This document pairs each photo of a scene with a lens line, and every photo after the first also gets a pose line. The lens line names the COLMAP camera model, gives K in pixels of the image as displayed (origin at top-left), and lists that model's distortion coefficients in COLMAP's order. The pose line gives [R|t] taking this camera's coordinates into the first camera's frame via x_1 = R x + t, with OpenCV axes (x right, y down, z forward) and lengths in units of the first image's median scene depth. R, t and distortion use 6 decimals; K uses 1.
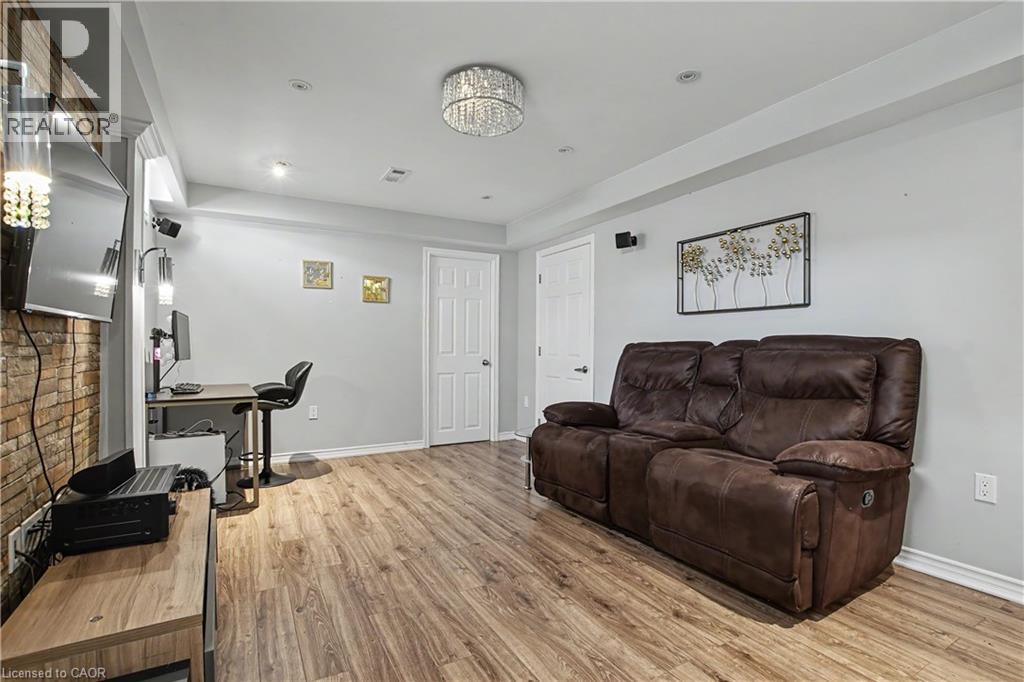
lens RADIAL K [[468.2, 0, 510.5], [0, 468.2, 347.2], [0, 0, 1]] dist [-0.000638, -0.000098]
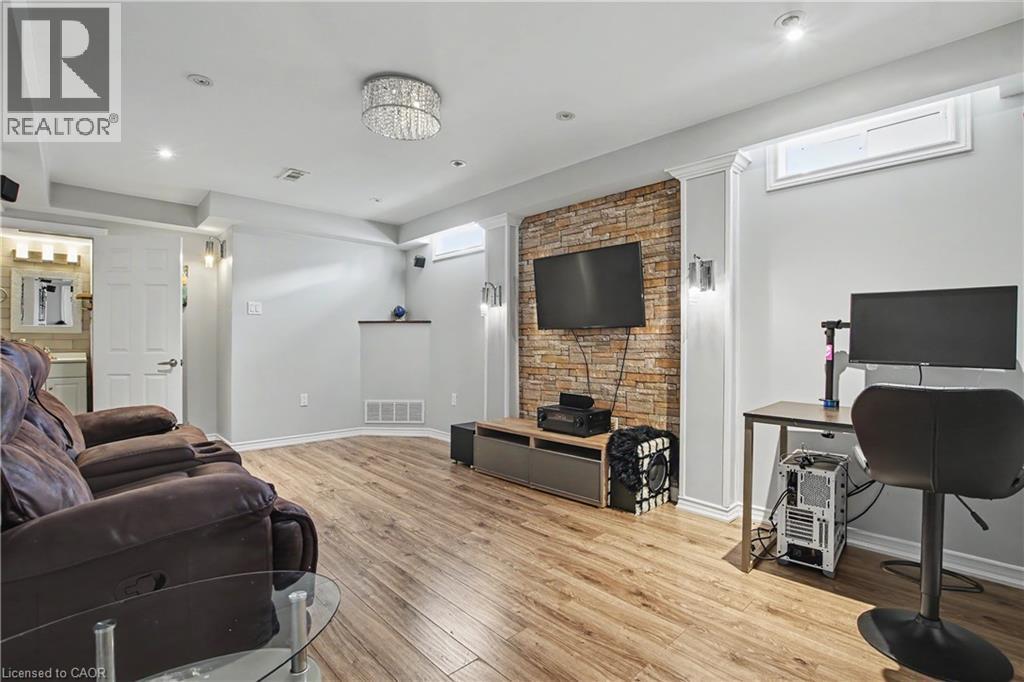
lens RADIAL K [[468.2, 0, 516.3], [0, 468.2, 341.6], [0, 0, 1]] dist [-0.000638, -0.000098]
pose [[-0.966505, -0.004403, -0.256611, -0.038877], [-0.003401, 0.999985, -0.004351, 0.003256], [0.256626, -0.003333, -0.966505, 1.949387]]
